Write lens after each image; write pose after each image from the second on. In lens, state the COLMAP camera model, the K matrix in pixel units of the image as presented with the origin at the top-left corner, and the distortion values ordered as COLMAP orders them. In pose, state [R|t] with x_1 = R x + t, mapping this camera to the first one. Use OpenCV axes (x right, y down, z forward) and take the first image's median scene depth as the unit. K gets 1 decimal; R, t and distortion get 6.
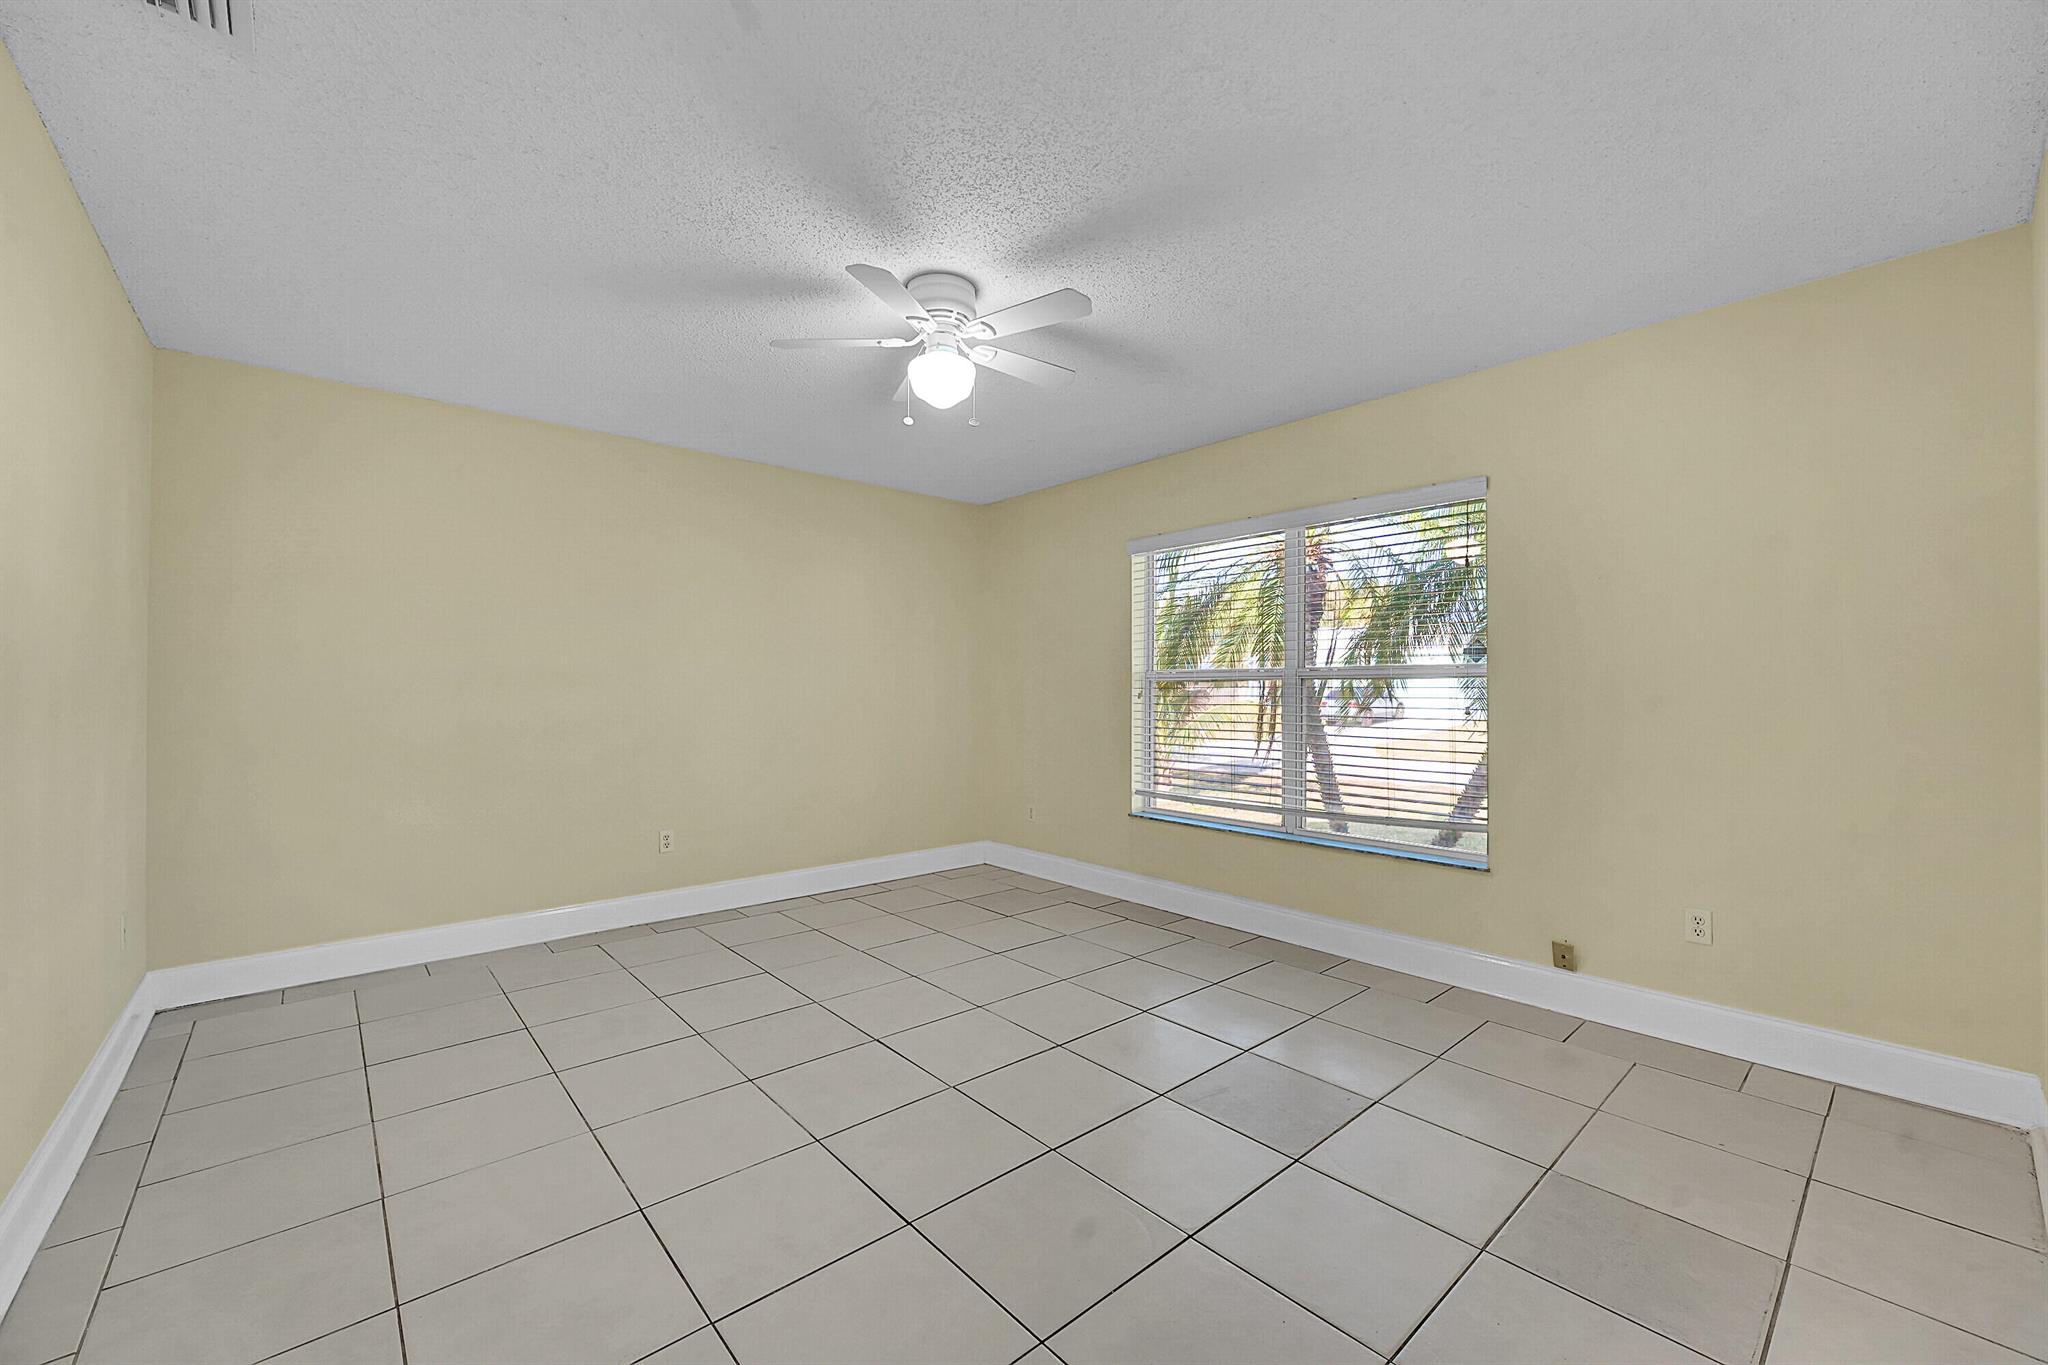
lens RADIAL K [[818.2, 0, 1024.0], [0, 818.2, 682.5], [0, 0, 1]] dist [-0.002983, -0.000497]
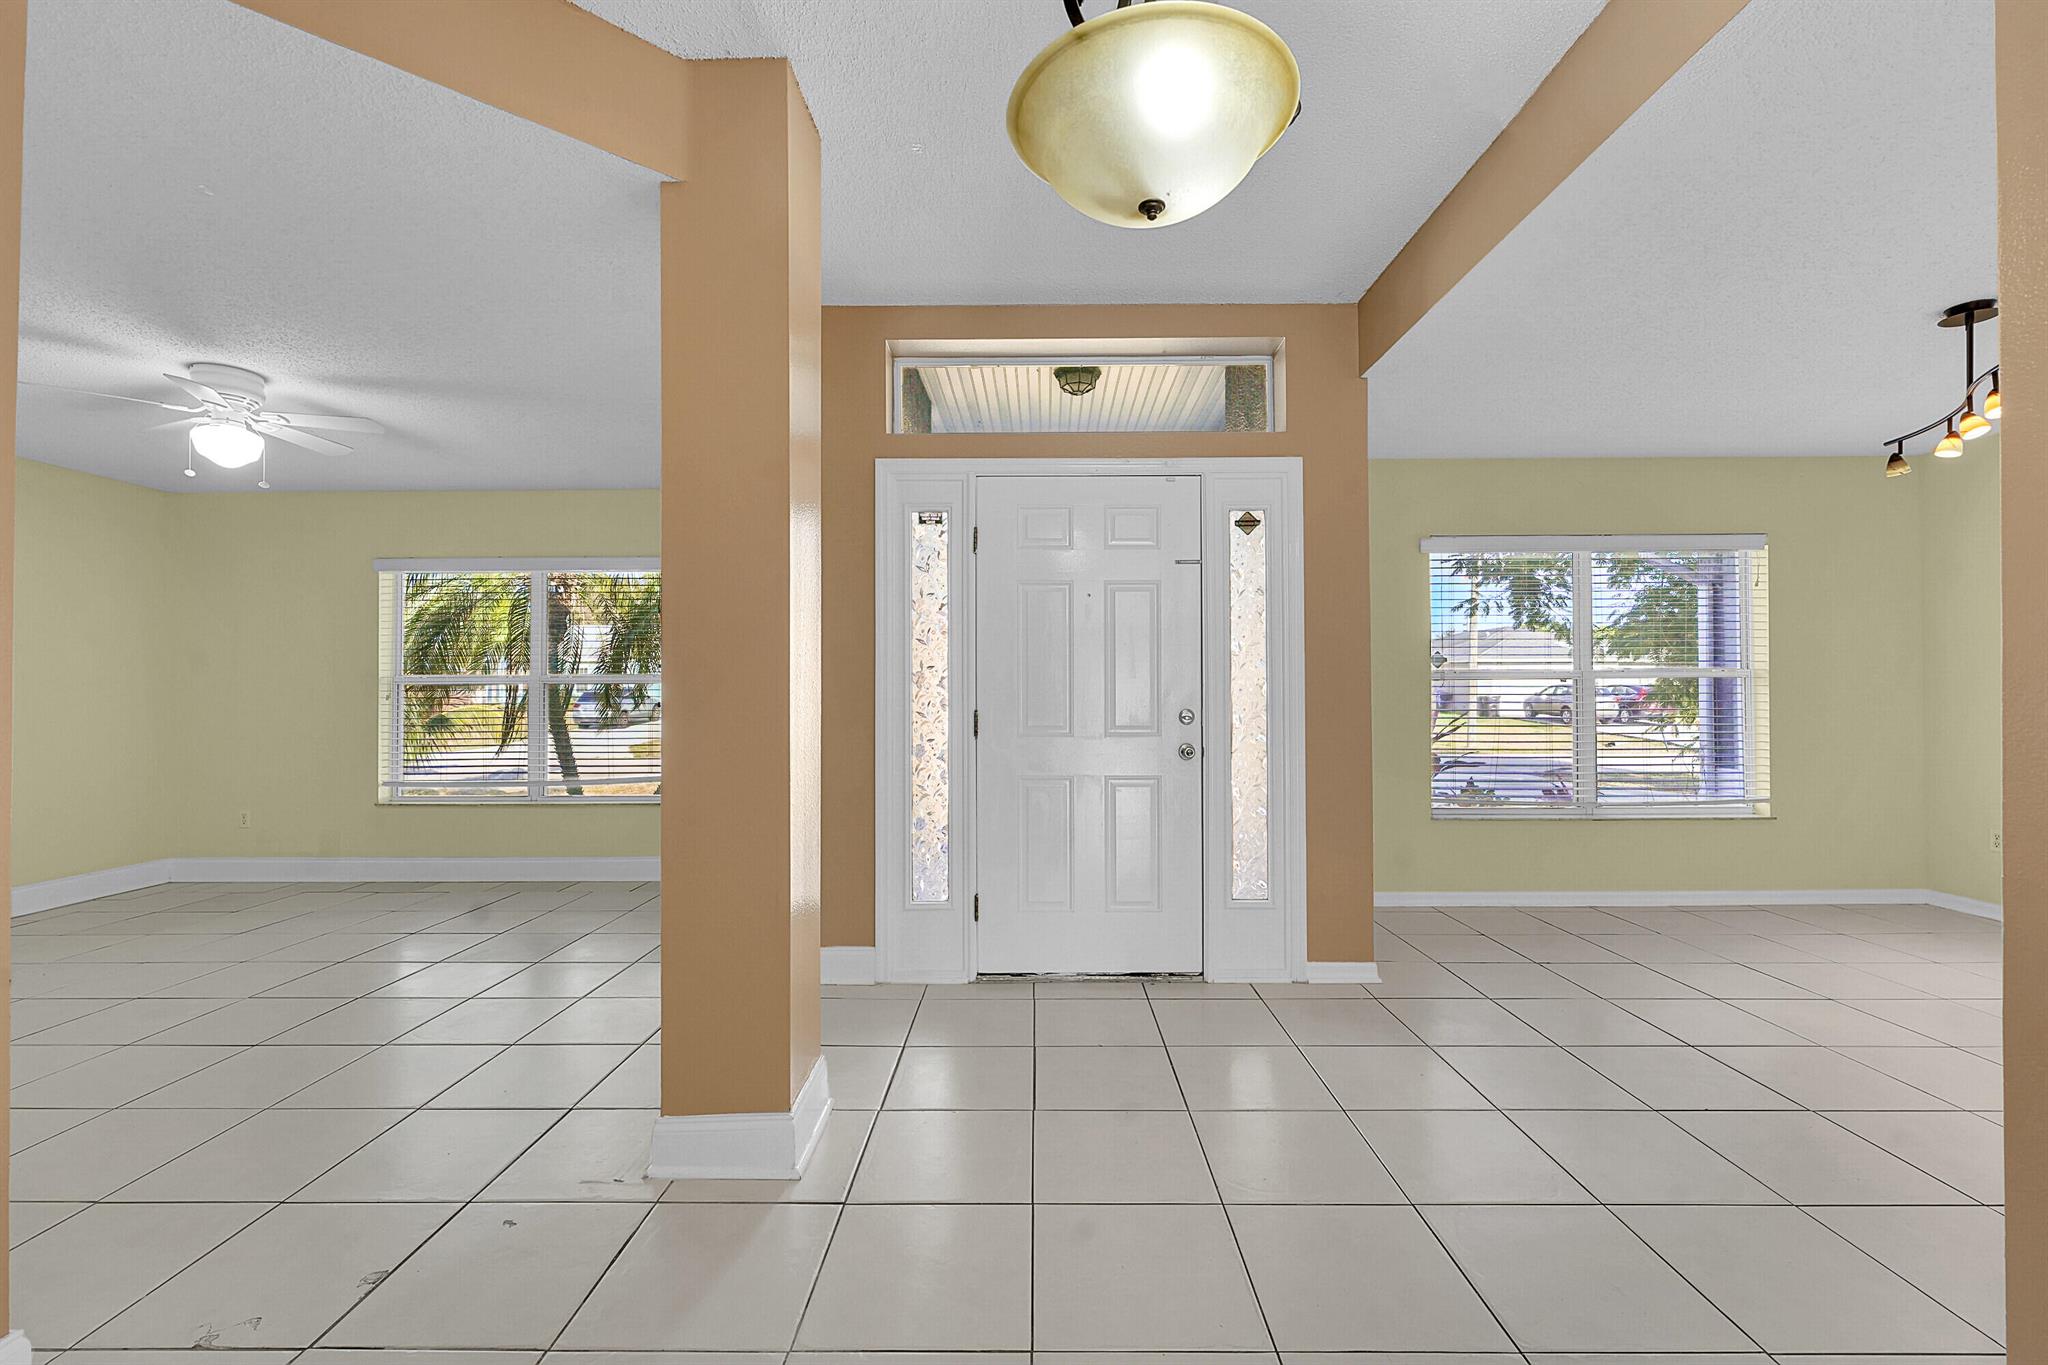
lens RADIAL K [[834.1, 0, 1043.8], [0, 834.1, 679.4], [0, 0, 1]] dist [0.000520, 0.000056]
pose [[0.654477, 0.006004, 0.756058, -0.136242], [0.001359, 0.999958, -0.009116, 0.002821], [-0.756081, 0.006994, 0.654441, -0.436970]]
